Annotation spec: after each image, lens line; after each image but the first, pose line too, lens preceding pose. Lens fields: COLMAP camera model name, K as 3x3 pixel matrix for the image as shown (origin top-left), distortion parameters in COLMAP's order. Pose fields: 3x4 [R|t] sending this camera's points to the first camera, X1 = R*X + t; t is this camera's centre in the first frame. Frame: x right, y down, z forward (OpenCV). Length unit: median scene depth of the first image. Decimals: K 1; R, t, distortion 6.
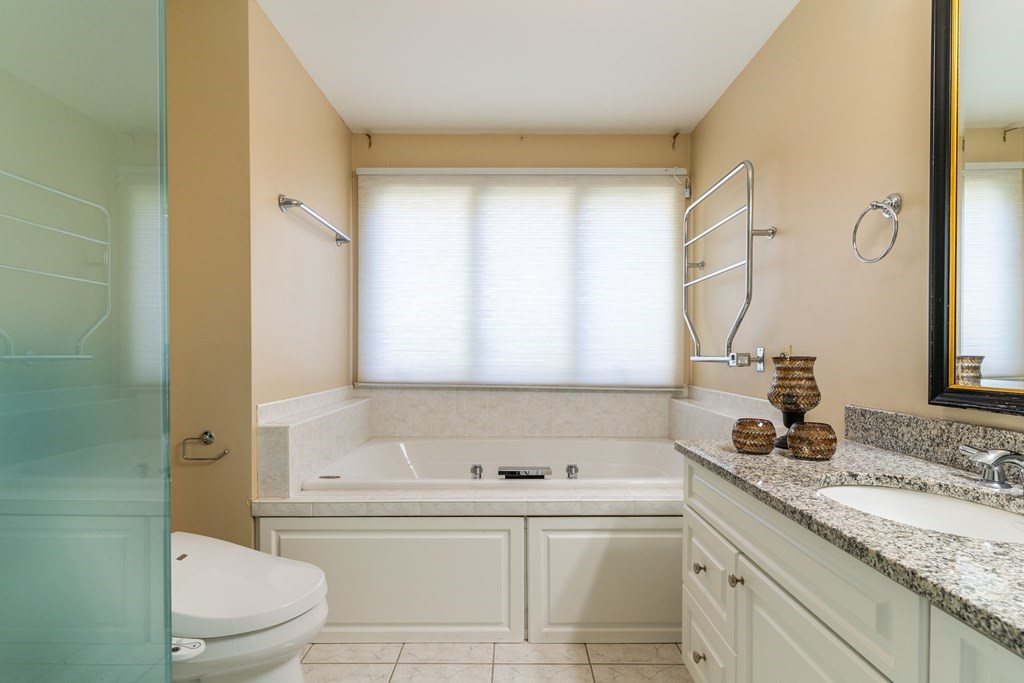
lens RADIAL K [[495.3, 0, 509.2], [0, 495.3, 360.5], [0, 0, 1]] dist [-0.000516, 0.001841]
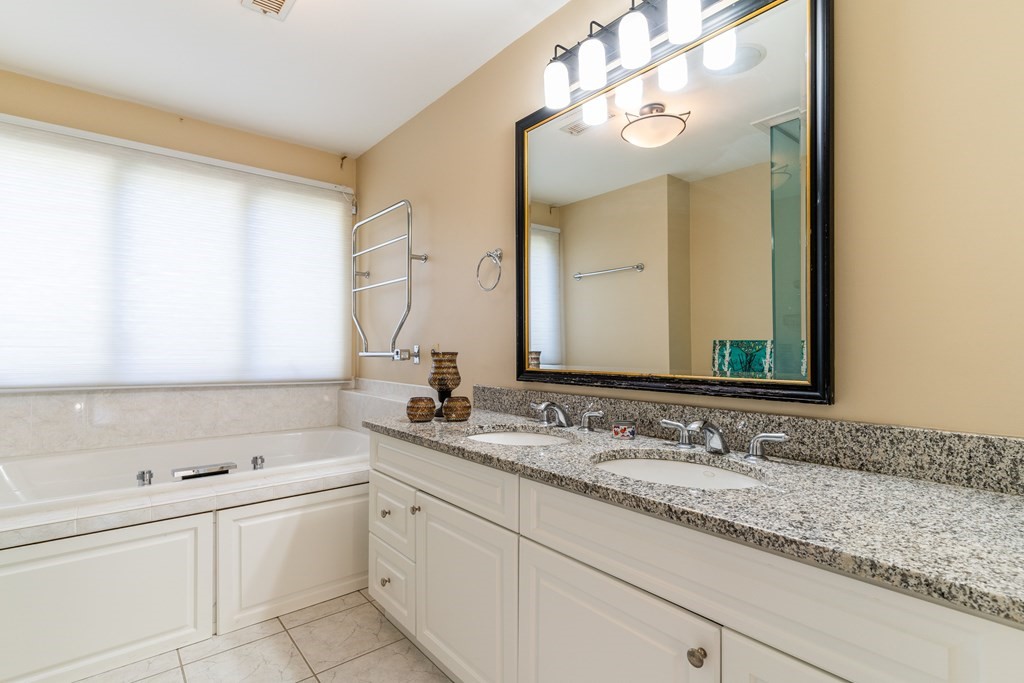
lens RADIAL K [[495.3, 0, 511.8], [0, 495.3, 345.4], [0, 0, 1]] dist [-0.000516, 0.001841]
pose [[0.766034, 0.005248, 0.642779, -0.153789], [0.009314, 0.999771, -0.019263, 0.001461], [-0.642733, 0.020743, 0.765810, -0.173260]]
